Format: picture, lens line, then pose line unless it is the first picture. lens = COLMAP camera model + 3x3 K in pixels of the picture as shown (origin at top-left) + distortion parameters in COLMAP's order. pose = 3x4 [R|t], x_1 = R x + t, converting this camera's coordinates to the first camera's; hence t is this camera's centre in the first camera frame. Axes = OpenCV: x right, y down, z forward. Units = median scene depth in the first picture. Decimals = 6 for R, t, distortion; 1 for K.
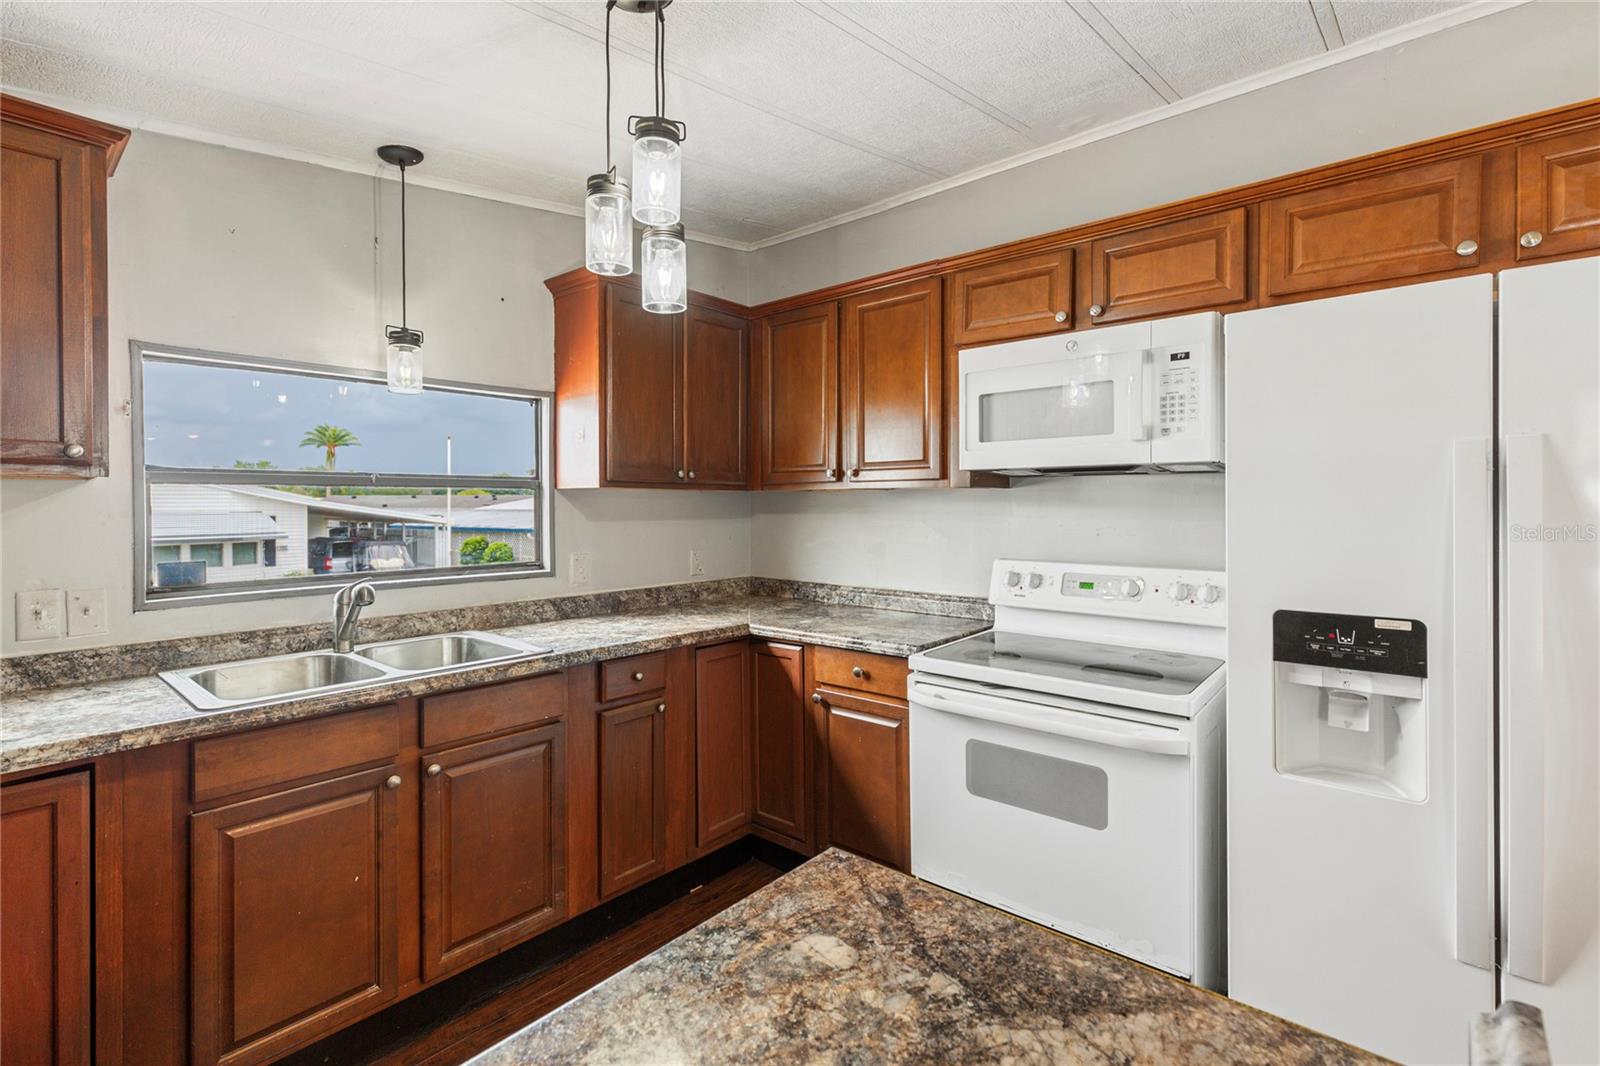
lens RADIAL K [[732.1, 0, 801.7], [0, 732.1, 518.1], [0, 0, 1]] dist [0.018176, -0.003038]
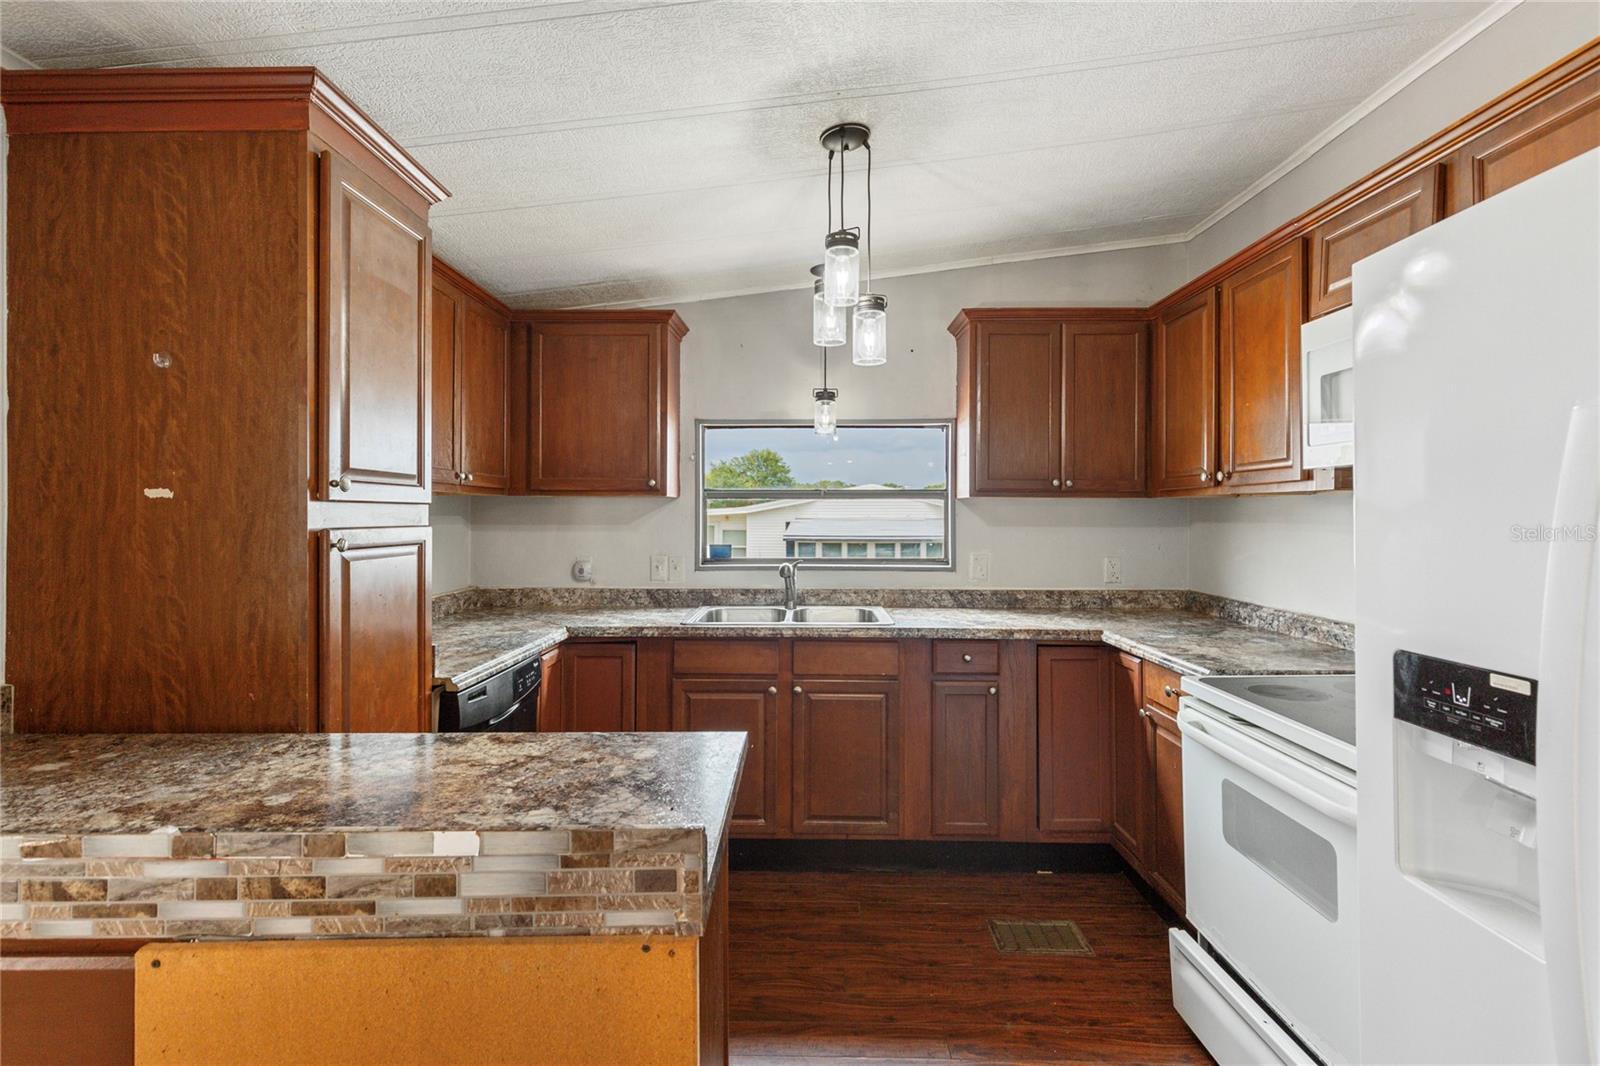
lens RADIAL K [[732.1, 0, 796.6], [0, 732.1, 519.5], [0, 0, 1]] dist [0.018176, -0.003038]
pose [[0.650064, 0.008830, -0.759828, 0.487119], [-0.017294, 0.999845, -0.003176, 0.003270], [0.759682, 0.015205, 0.650117, 0.029952]]
